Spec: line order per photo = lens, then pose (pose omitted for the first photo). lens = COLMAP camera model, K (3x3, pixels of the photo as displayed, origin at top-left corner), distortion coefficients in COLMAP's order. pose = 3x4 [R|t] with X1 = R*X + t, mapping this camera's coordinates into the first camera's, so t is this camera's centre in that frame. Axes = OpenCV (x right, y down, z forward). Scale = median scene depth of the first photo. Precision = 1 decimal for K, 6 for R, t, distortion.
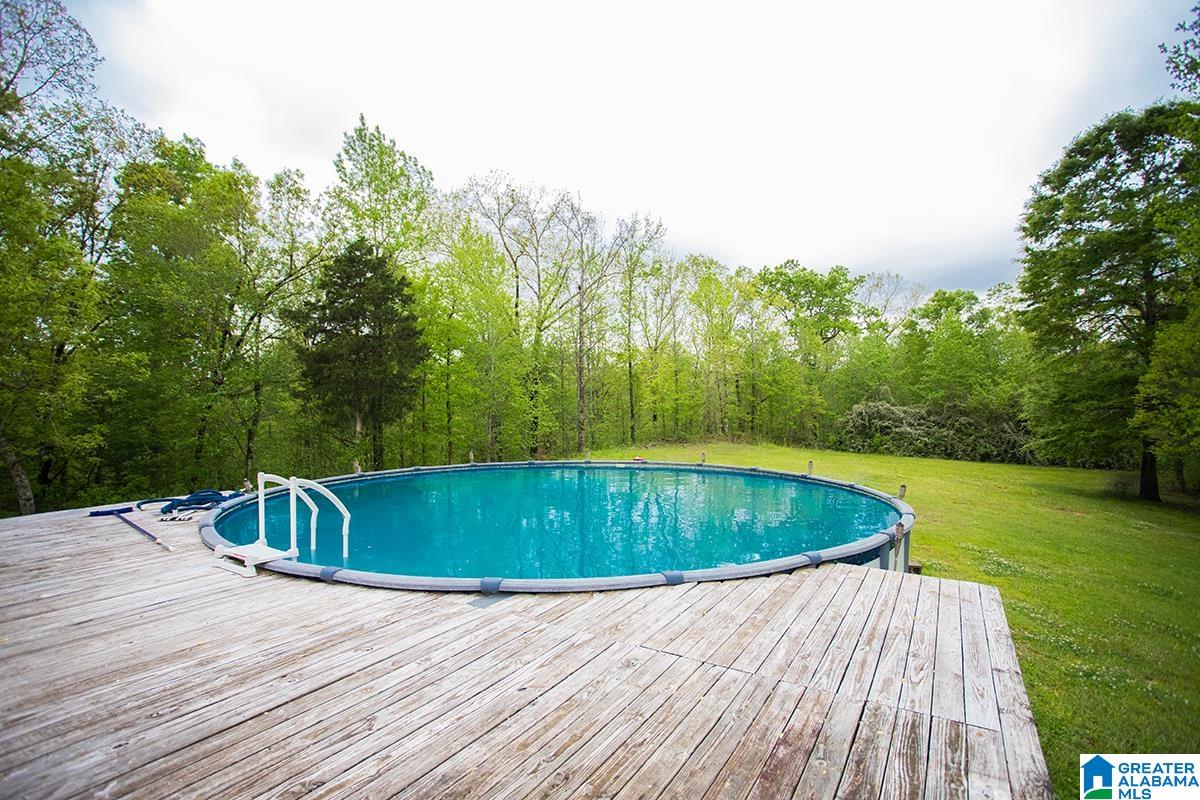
lens RADIAL K [[582.7, 0, 595.2], [0, 582.7, 394.8], [0, 0, 1]] dist [-0.017067, -0.000605]
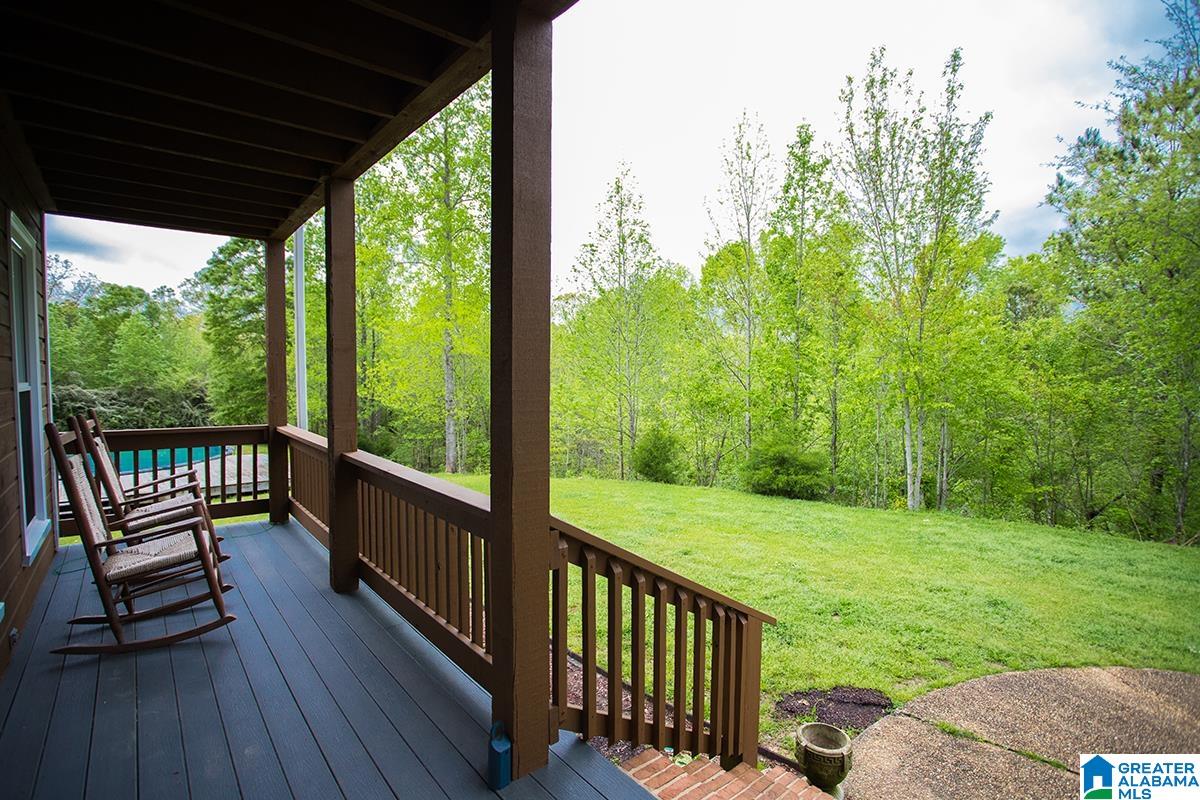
lens RADIAL K [[582.7, 0, 599.3], [0, 582.7, 404.5], [0, 0, 1]] dist [-0.017067, -0.000605]
pose [[0.268170, -0.048326, 0.962159, -0.546077], [-0.025219, 0.998047, 0.057158, -0.072693], [-0.963041, -0.039592, 0.266428, -0.501750]]
